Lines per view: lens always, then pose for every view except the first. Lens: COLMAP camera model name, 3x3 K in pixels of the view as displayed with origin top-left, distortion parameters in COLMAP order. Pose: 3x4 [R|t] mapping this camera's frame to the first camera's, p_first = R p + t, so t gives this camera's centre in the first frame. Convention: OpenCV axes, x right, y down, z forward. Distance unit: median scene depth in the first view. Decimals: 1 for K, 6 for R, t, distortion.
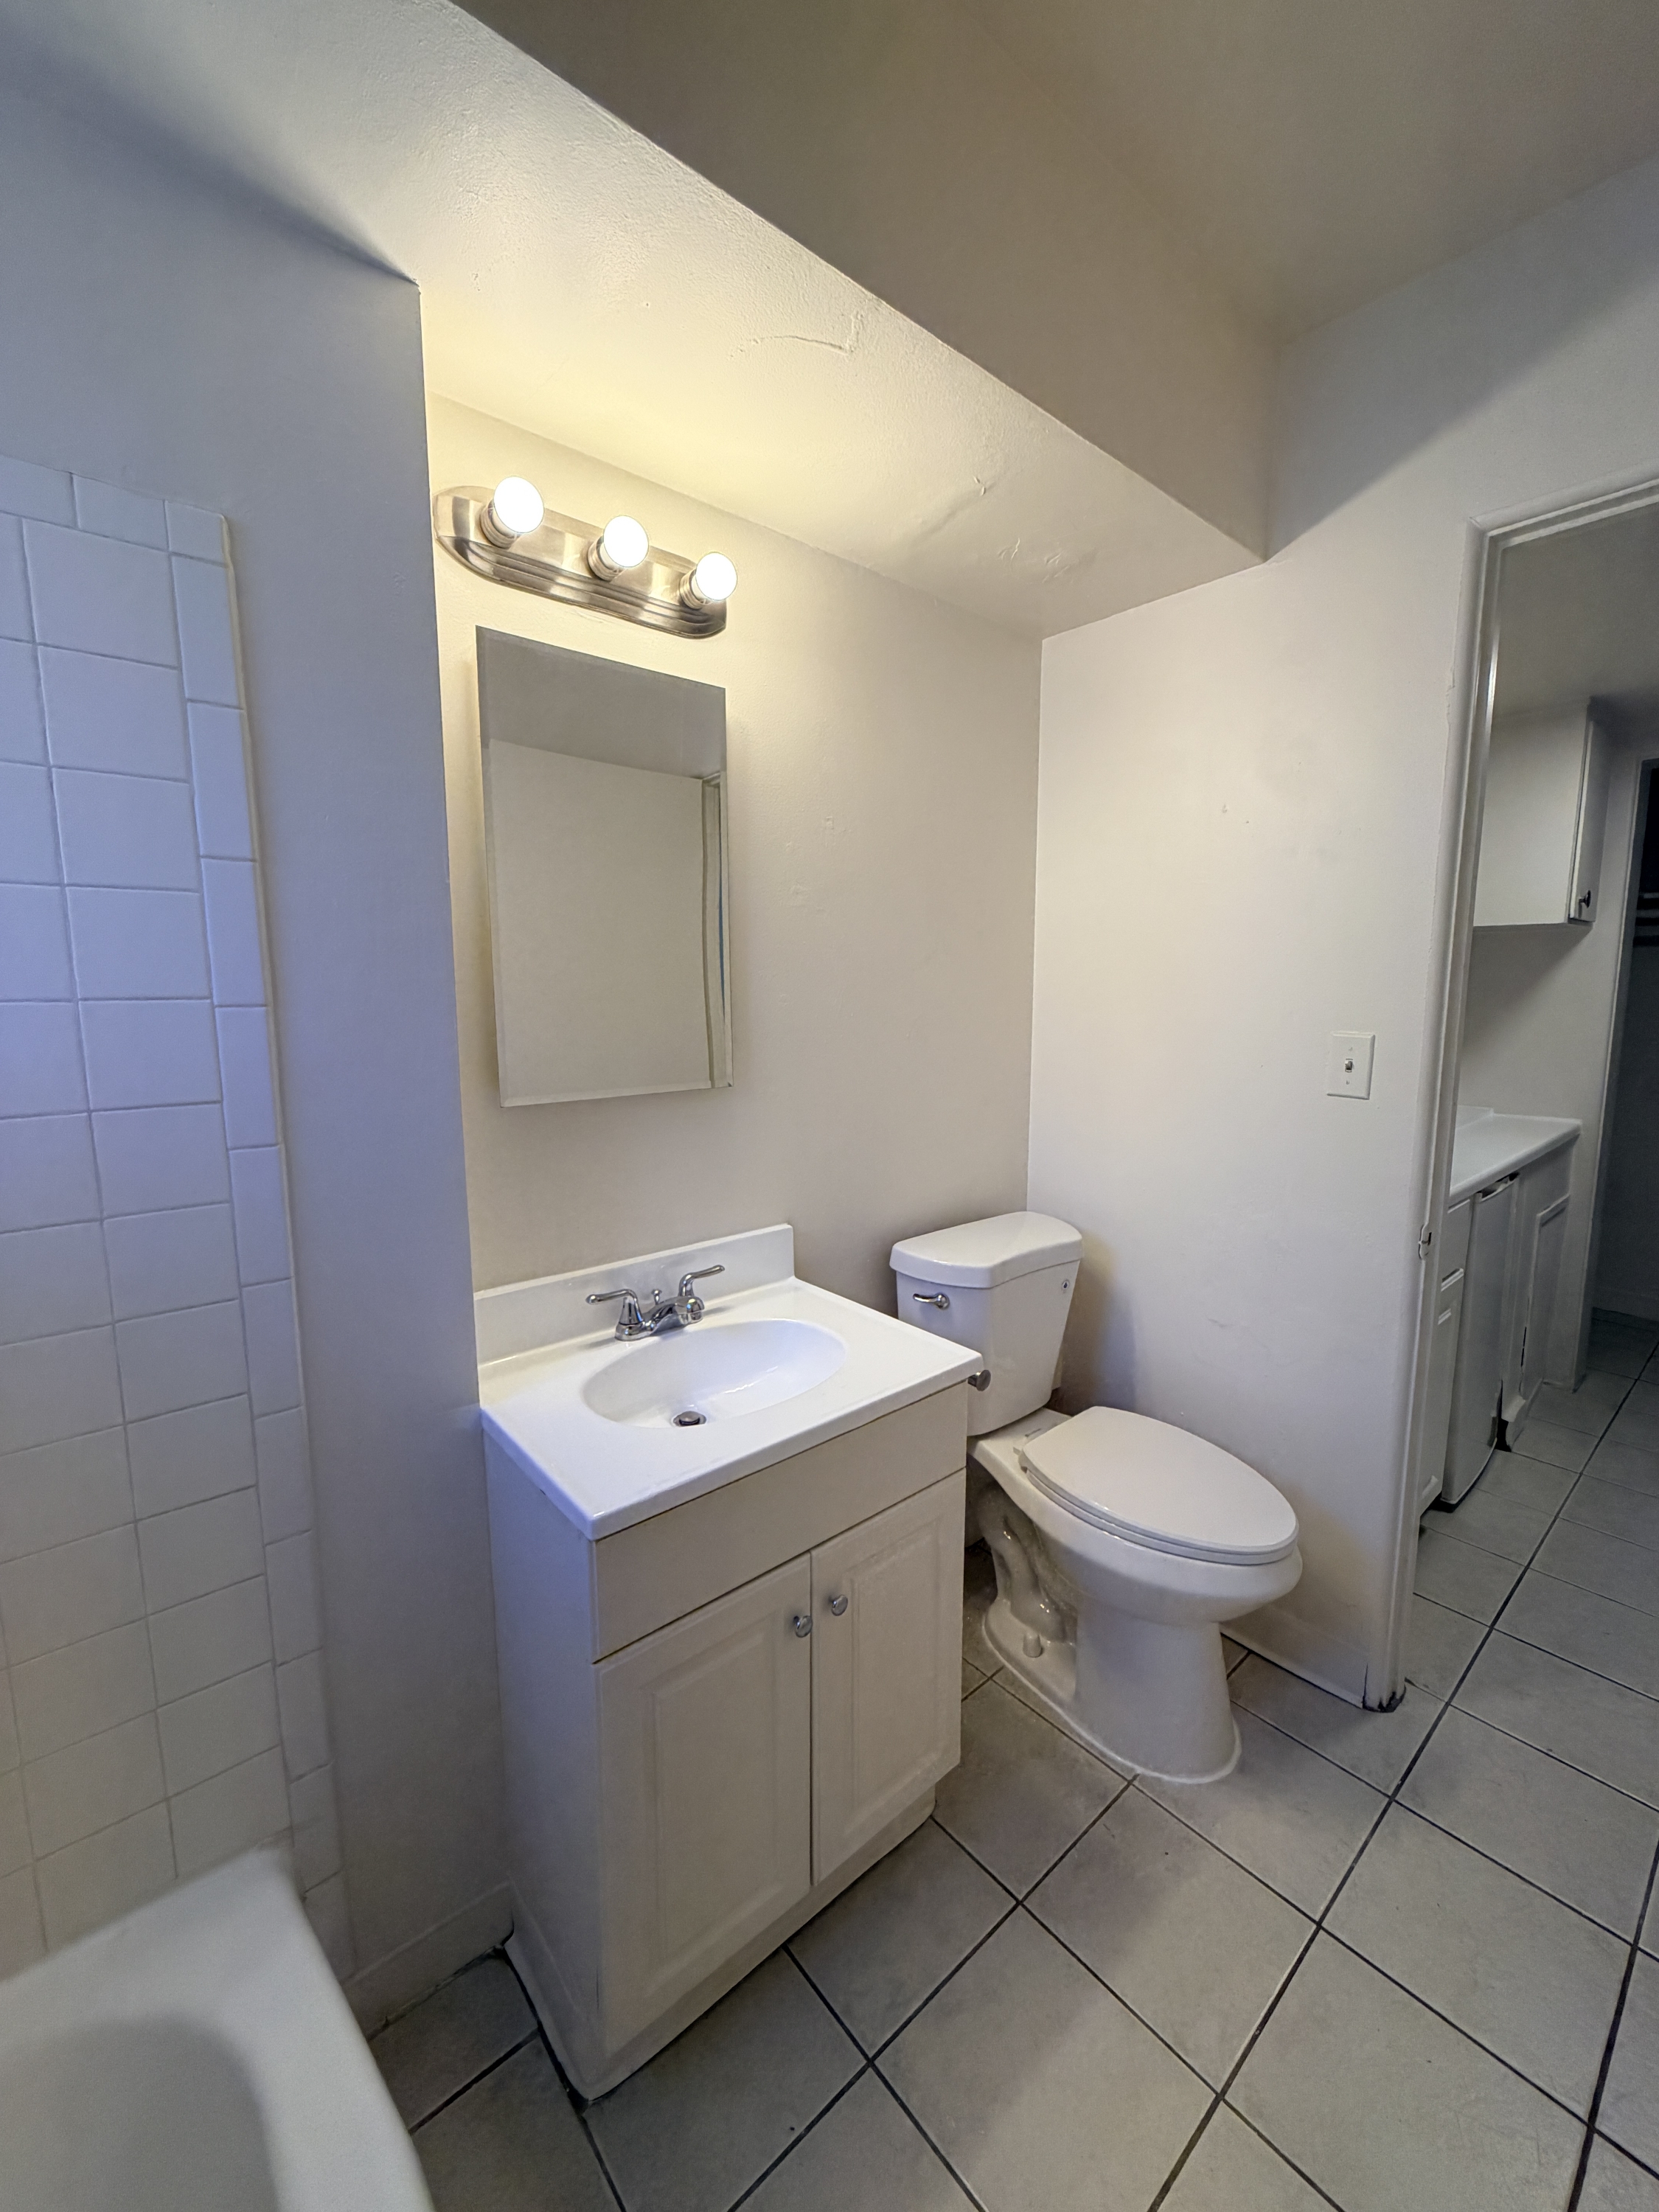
lens RADIAL K [[879.7, 0, 823.3], [0, 879.7, 1099.0], [0, 0, 1]] dist [0.002652, 0.000052]
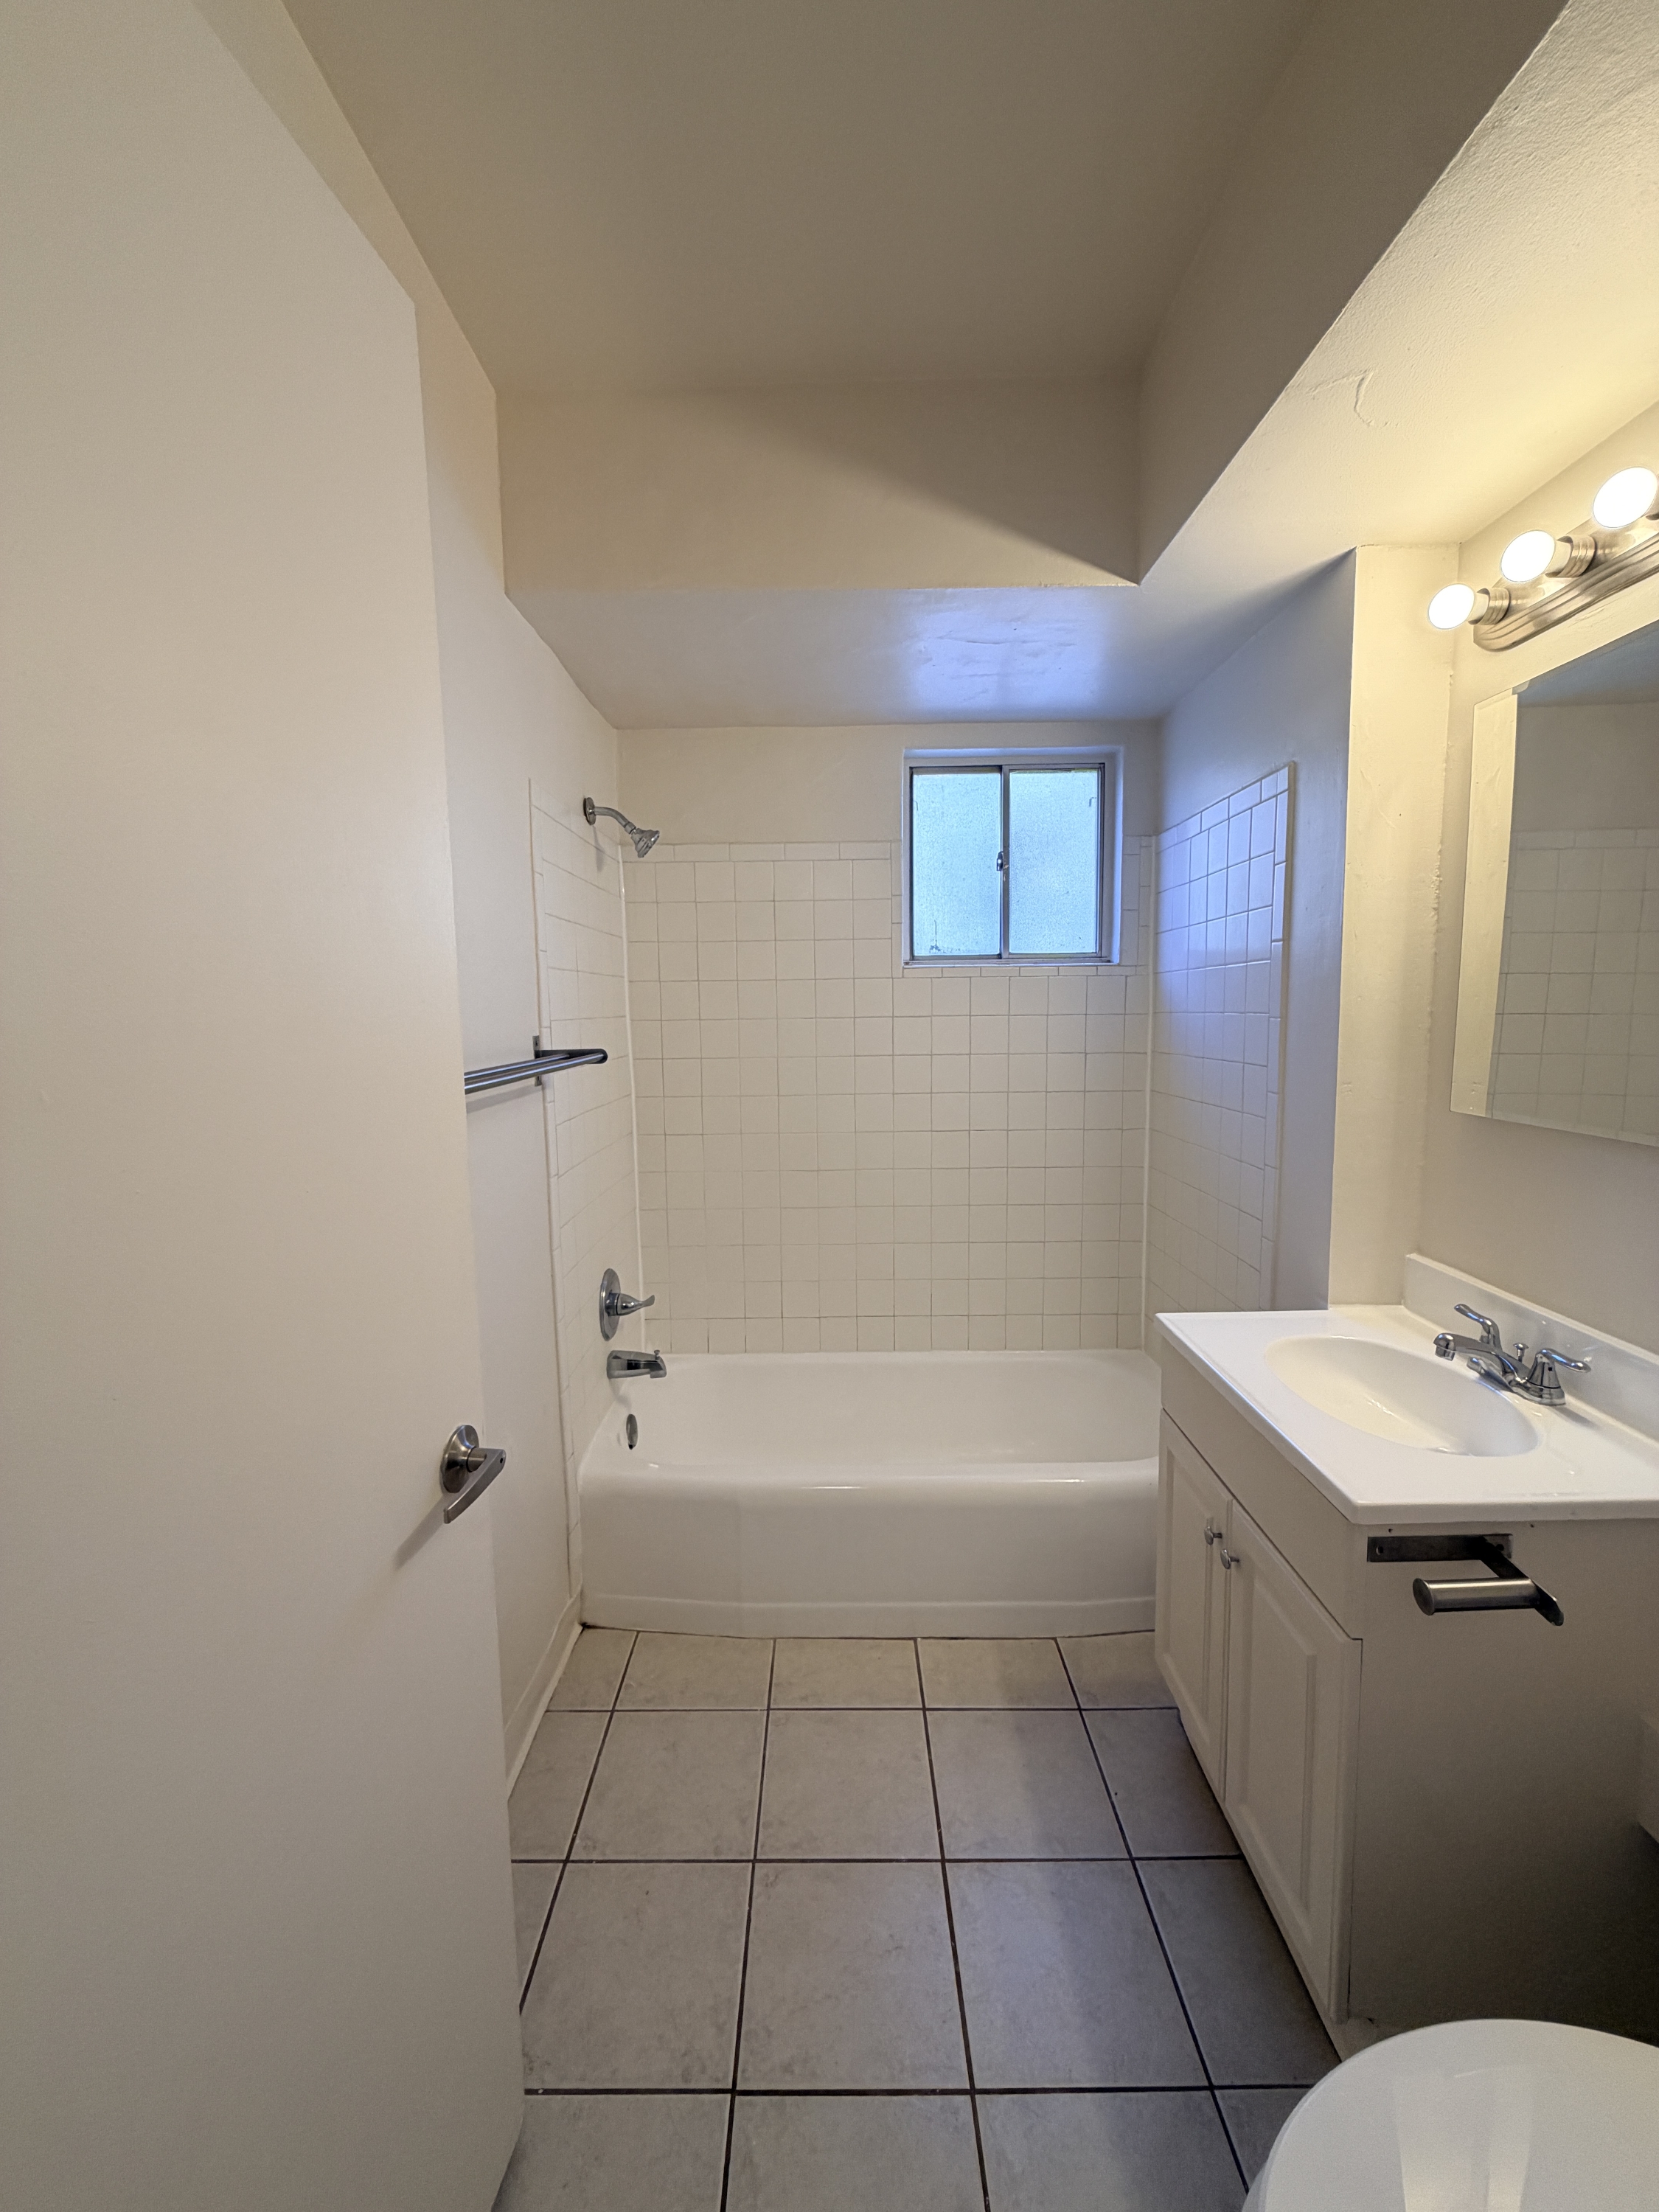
lens RADIAL K [[879.7, 0, 831.2], [0, 879.7, 1106.8], [0, 0, 1]] dist [0.002652, 0.000052]
pose [[-0.650798, 0.092024, -0.753653, 1.029936], [-0.084003, 0.977806, 0.191933, -0.148475], [0.754589, 0.188219, -0.628625, 1.096213]]
